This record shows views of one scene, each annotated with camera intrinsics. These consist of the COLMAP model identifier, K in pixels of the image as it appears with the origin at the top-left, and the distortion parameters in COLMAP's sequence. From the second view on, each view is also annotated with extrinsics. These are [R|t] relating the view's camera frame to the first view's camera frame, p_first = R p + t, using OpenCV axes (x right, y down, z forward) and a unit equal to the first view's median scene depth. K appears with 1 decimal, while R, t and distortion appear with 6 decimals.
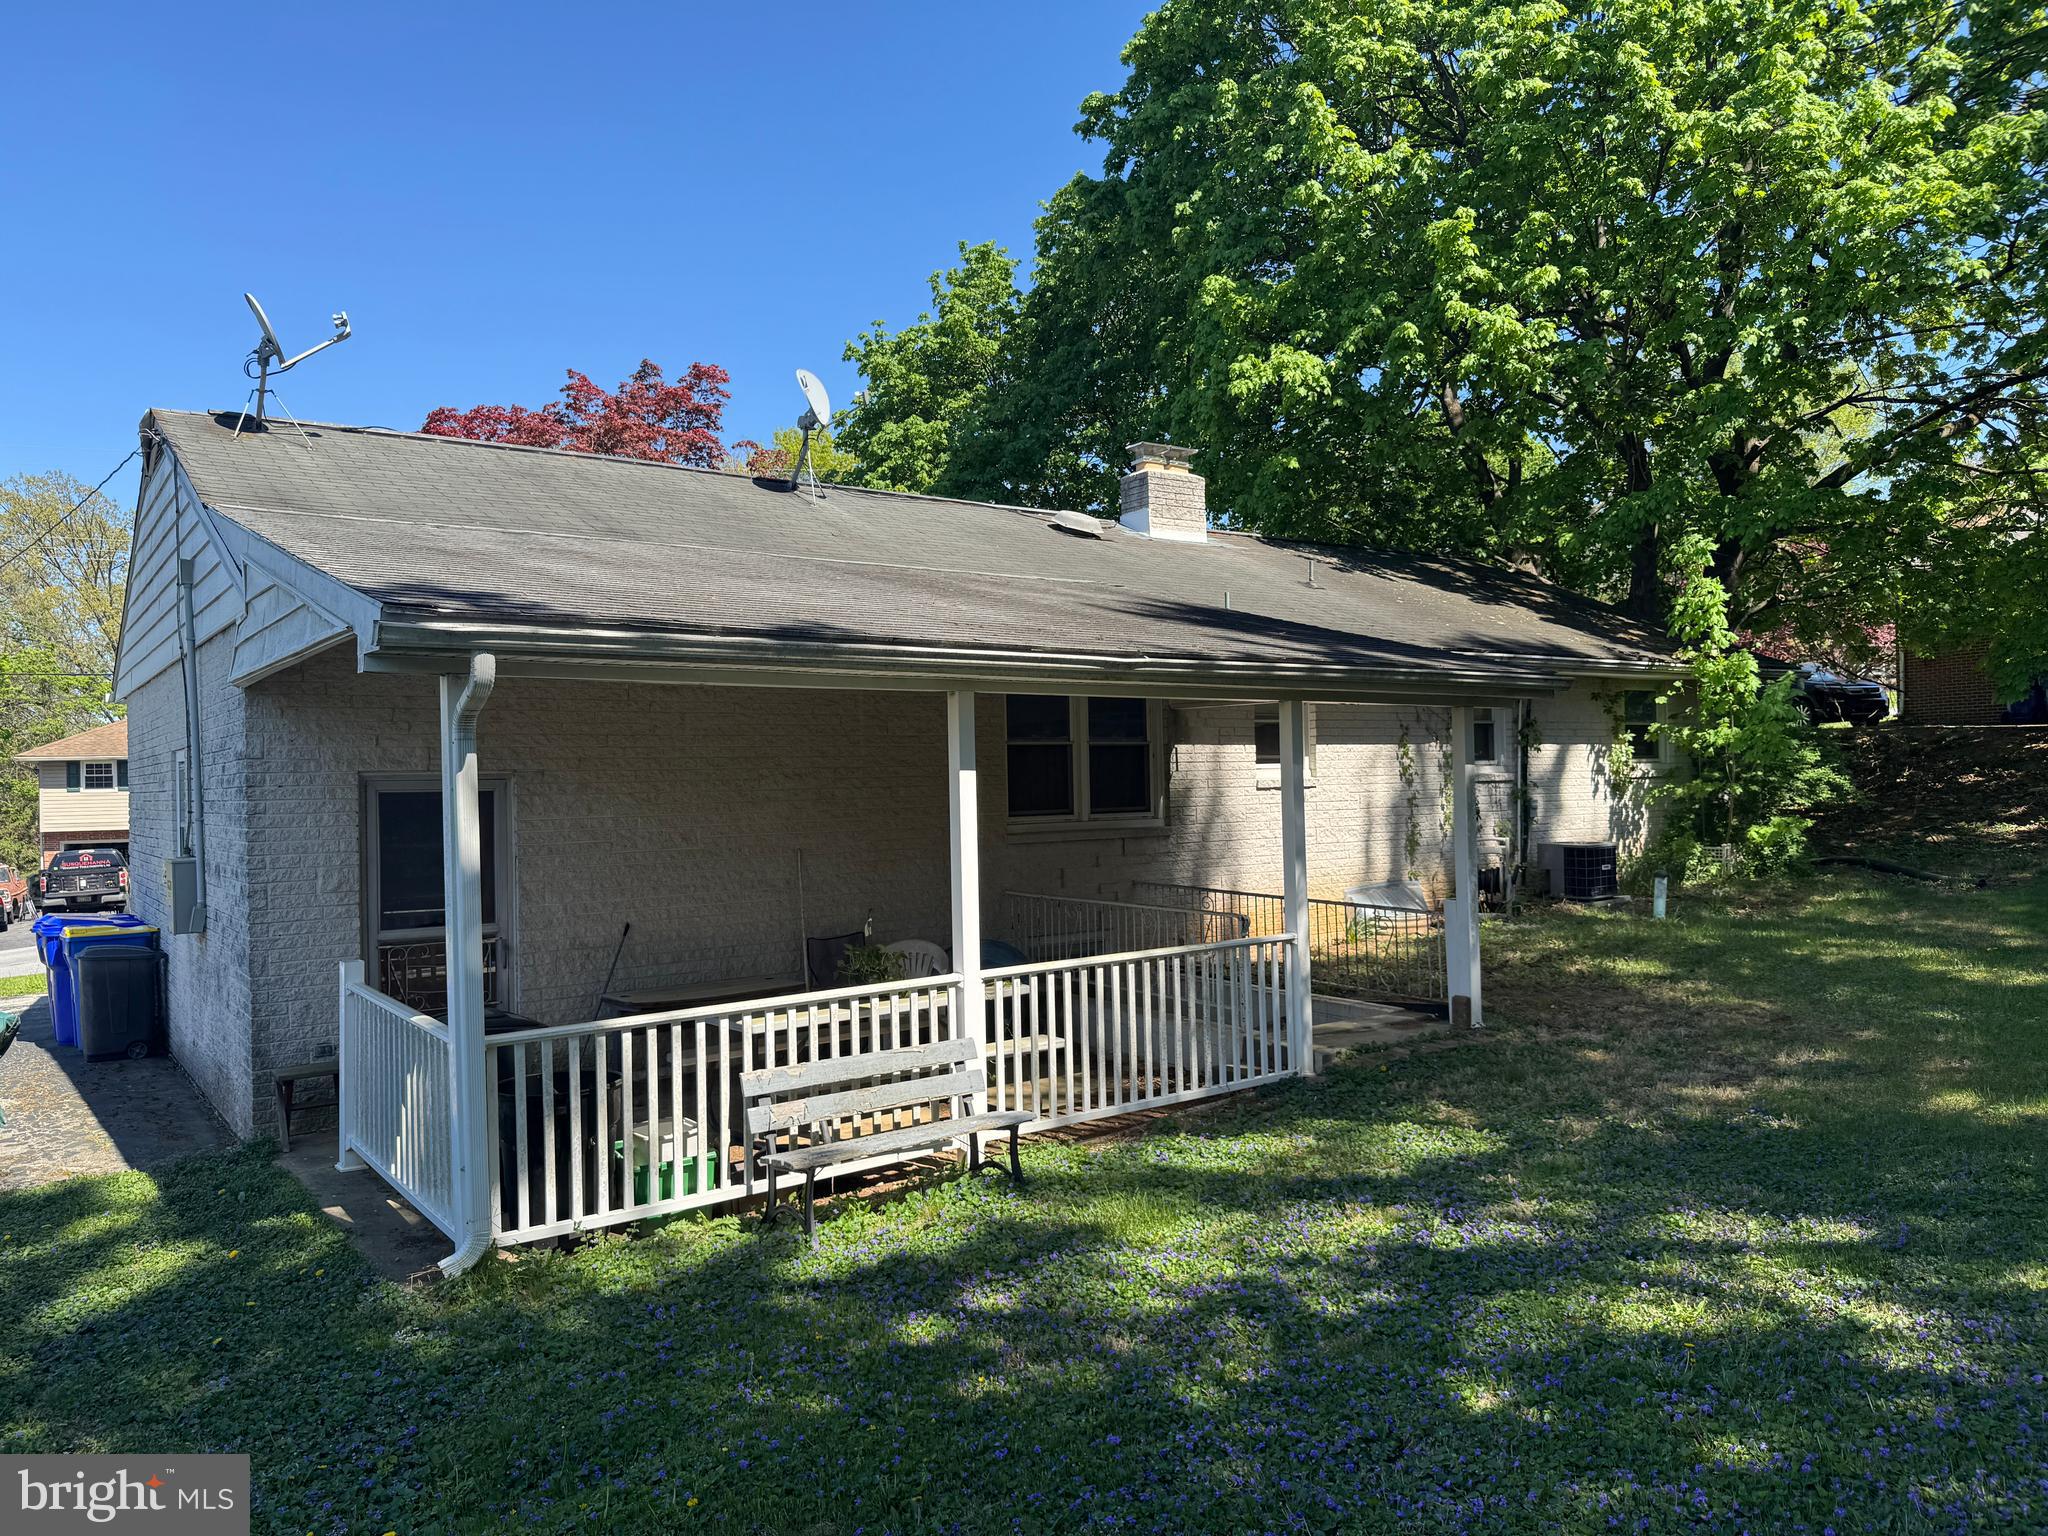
lens RADIAL K [[1451.9, 0, 1029.1], [0, 1451.9, 762.0], [0, 0, 1]] dist [0.119409, -0.187667]
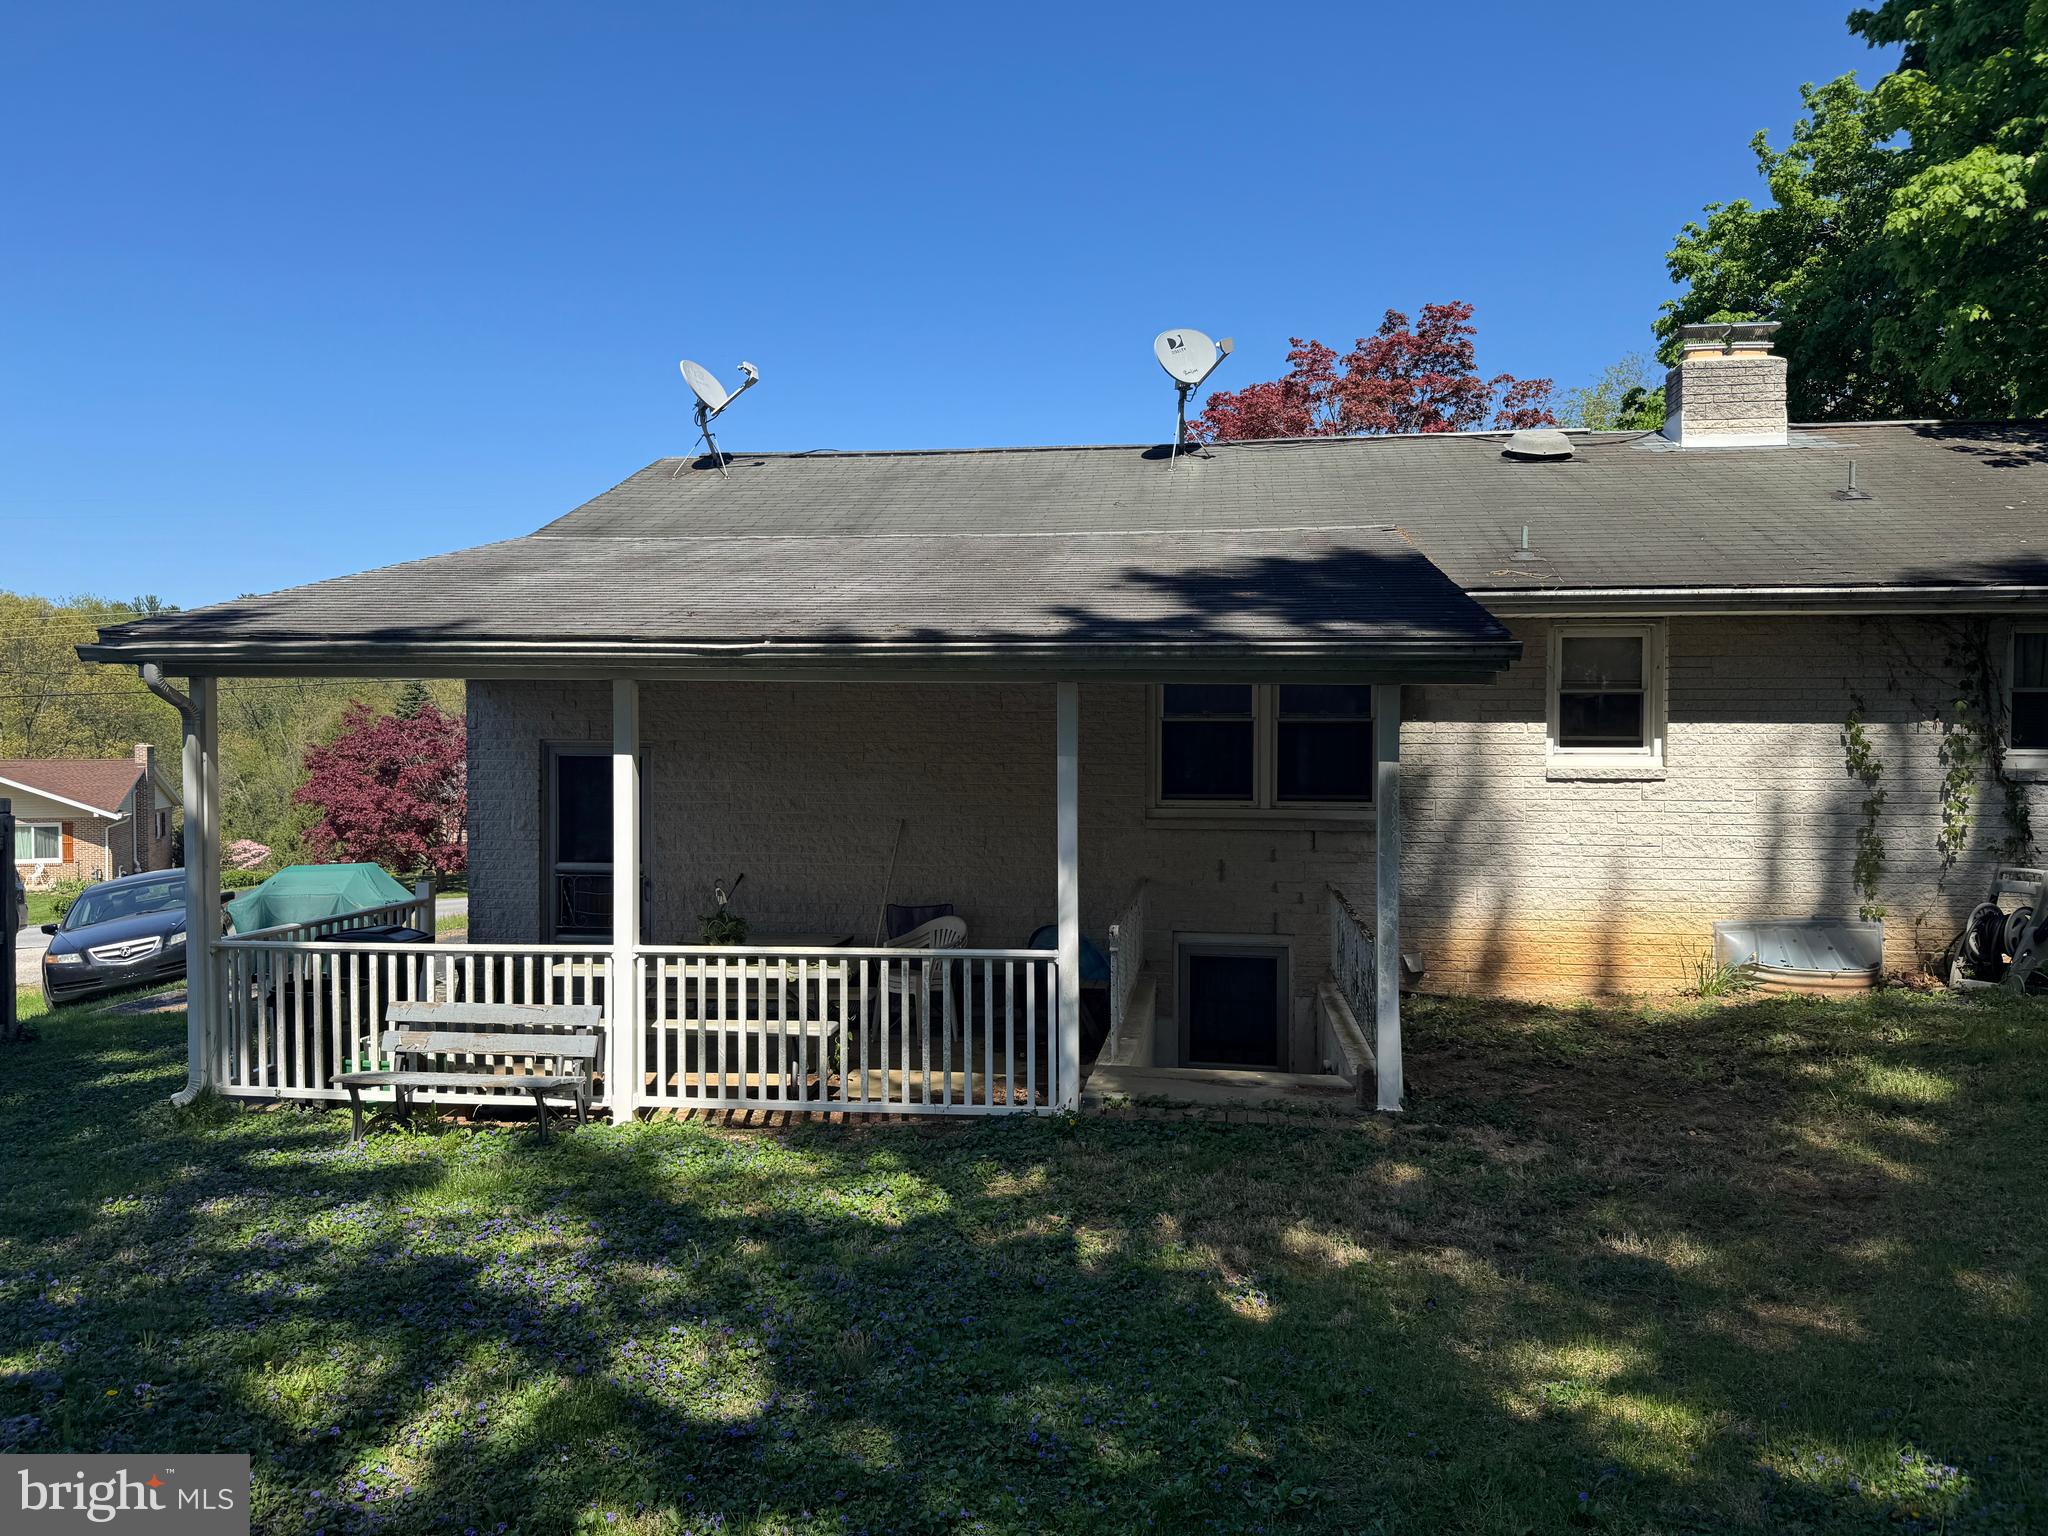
lens RADIAL K [[1472.1, 0, 1022.6], [0, 1472.1, 737.6], [0, 0, 1]] dist [0.071906, -0.110700]
pose [[0.708230, 0.022061, -0.705637, 0.500550], [-0.009380, 0.999717, 0.021840, -0.017876], [0.705920, -0.008850, 0.708237, 0.240374]]
